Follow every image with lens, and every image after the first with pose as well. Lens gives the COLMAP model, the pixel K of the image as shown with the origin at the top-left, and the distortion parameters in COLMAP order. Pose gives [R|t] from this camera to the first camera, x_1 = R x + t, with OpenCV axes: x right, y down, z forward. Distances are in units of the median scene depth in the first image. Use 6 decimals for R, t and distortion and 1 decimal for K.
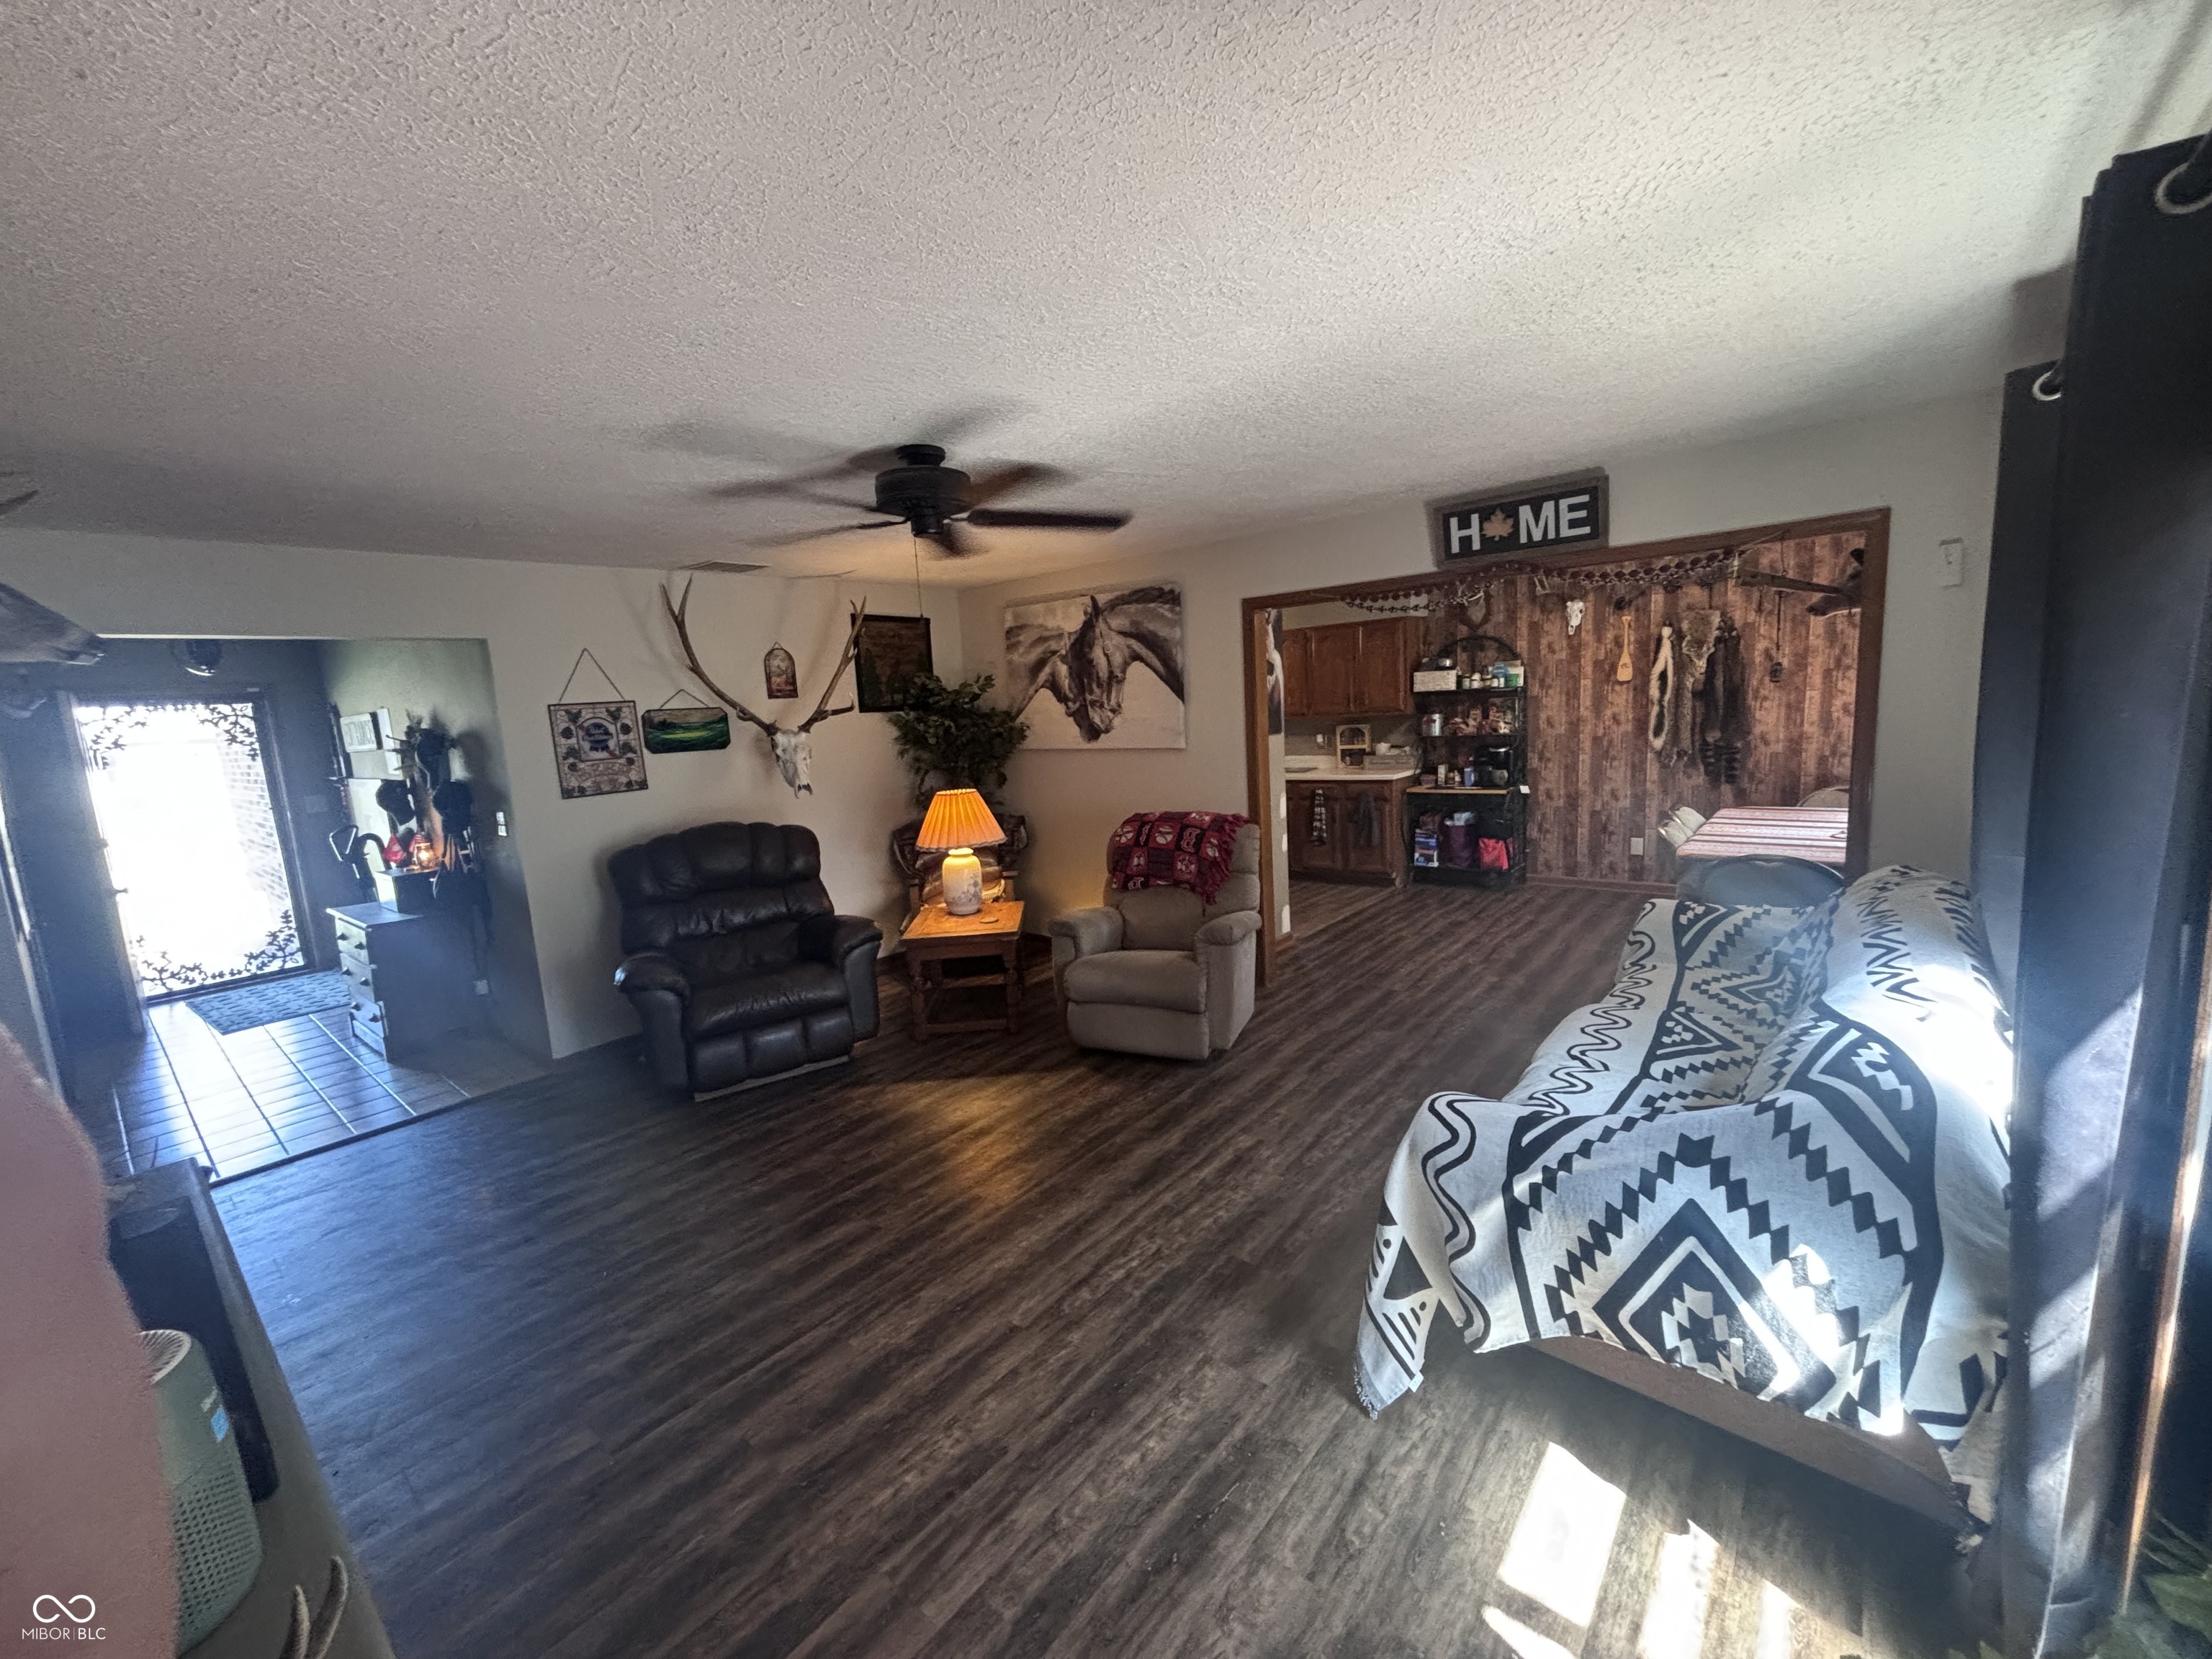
lens RADIAL K [[891.8, 0, 1105.5], [0, 891.8, 838.7], [0, 0, 1]] dist [-0.000115, 0.000023]
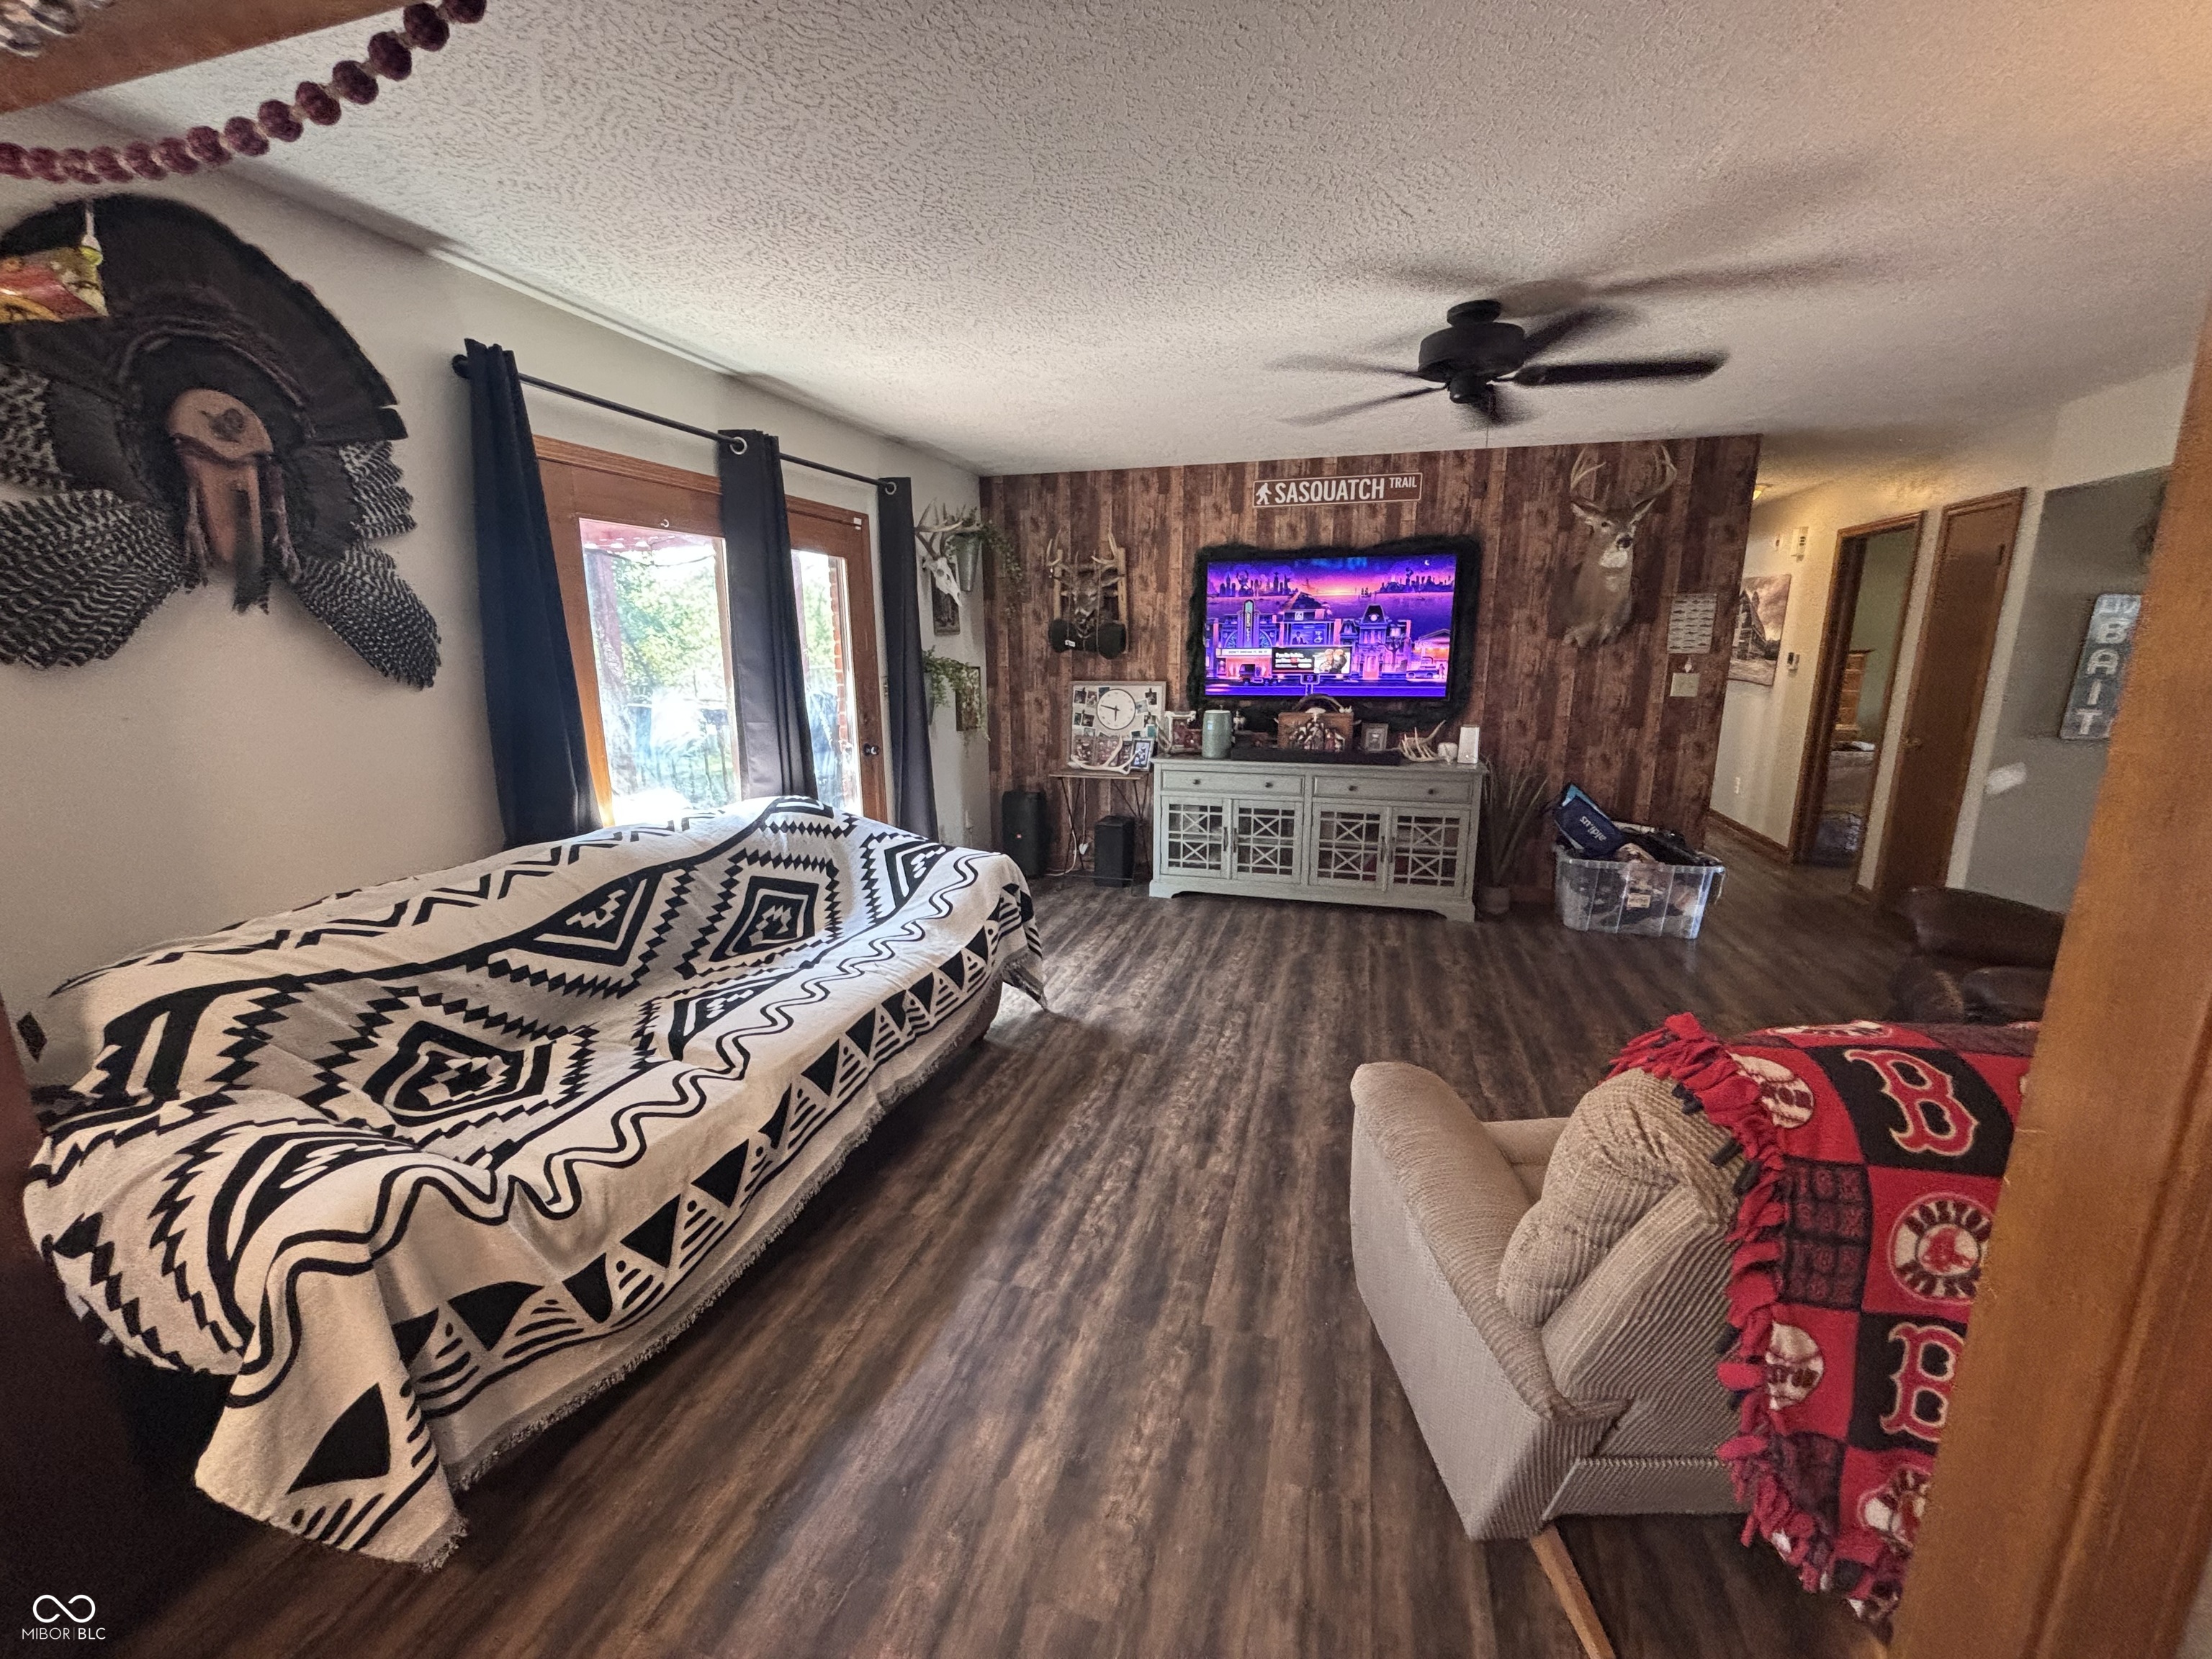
lens RADIAL K [[891.8, 0, 1103.7], [0, 891.8, 830.9], [0, 0, 1]] dist [-0.000115, 0.000023]
pose [[-0.912821, 0.149173, -0.380138, 0.608217], [-0.002477, 0.928851, 0.370446, -0.267686], [0.408352, 0.339092, -0.847505, 1.843511]]
